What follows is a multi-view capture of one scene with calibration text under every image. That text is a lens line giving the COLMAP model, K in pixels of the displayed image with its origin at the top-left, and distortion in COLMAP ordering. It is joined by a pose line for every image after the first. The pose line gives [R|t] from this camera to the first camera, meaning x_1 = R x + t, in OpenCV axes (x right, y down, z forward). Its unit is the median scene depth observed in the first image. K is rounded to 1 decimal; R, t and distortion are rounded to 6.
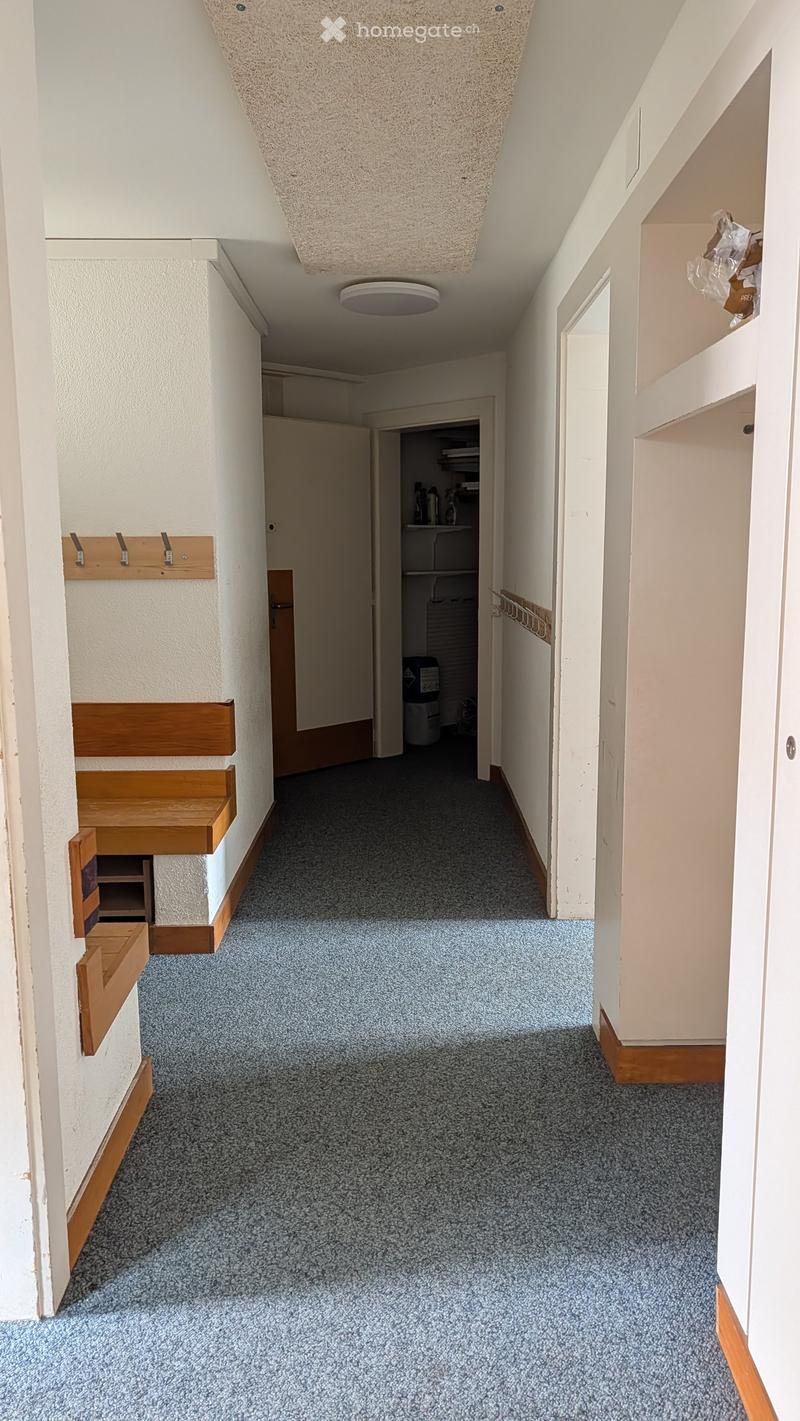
lens RADIAL K [[1026.6, 0, 402.1], [0, 1026.6, 710.4], [0, 0, 1]] dist [0.017833, -0.013554]
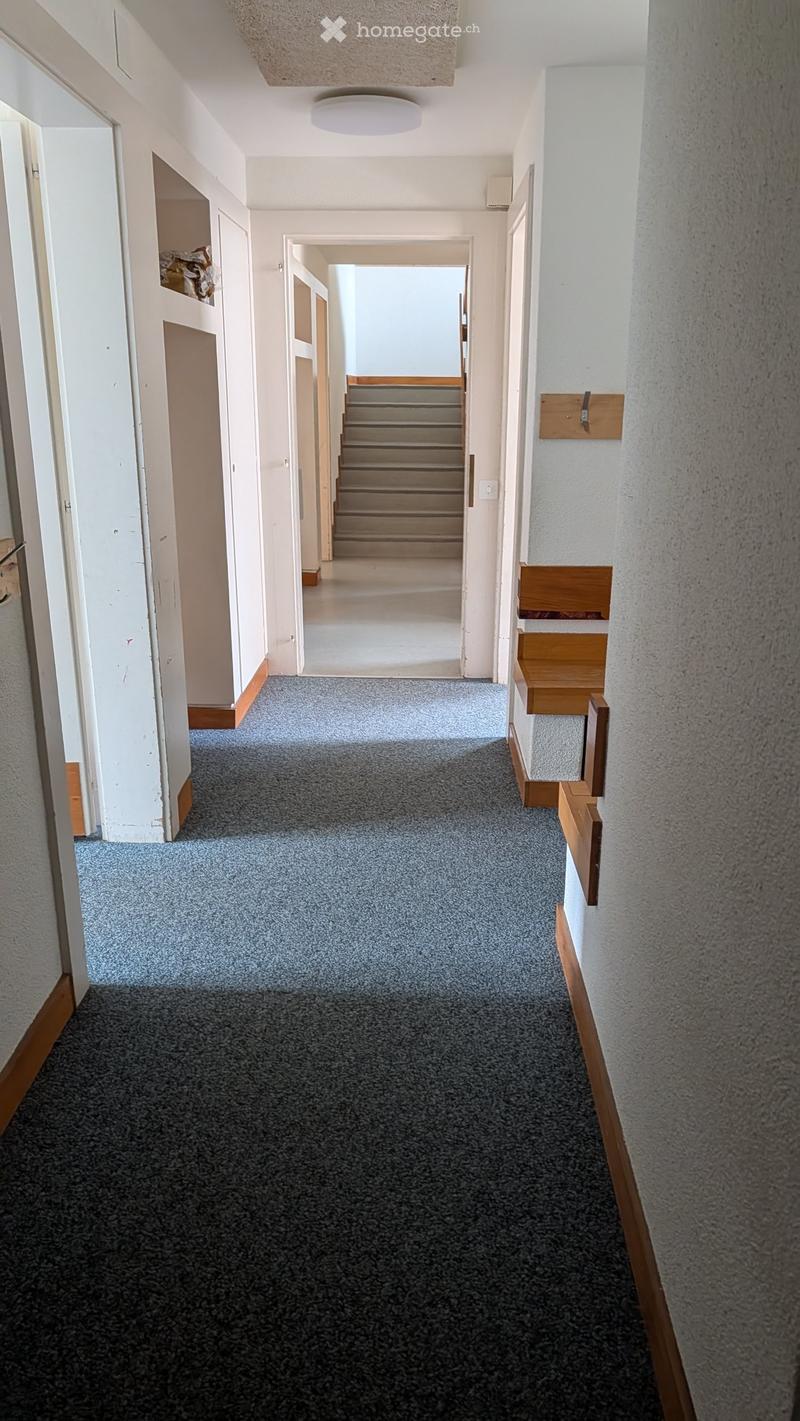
lens RADIAL K [[1026.6, 0, 401.5], [0, 1026.6, 711.5], [0, 0, 1]] dist [0.017833, -0.013554]
pose [[-0.999612, -0.018618, 0.020713, -0.090875], [-0.007519, 0.896500, 0.442980, -0.335222], [-0.026816, 0.442652, -0.896292, 1.990685]]
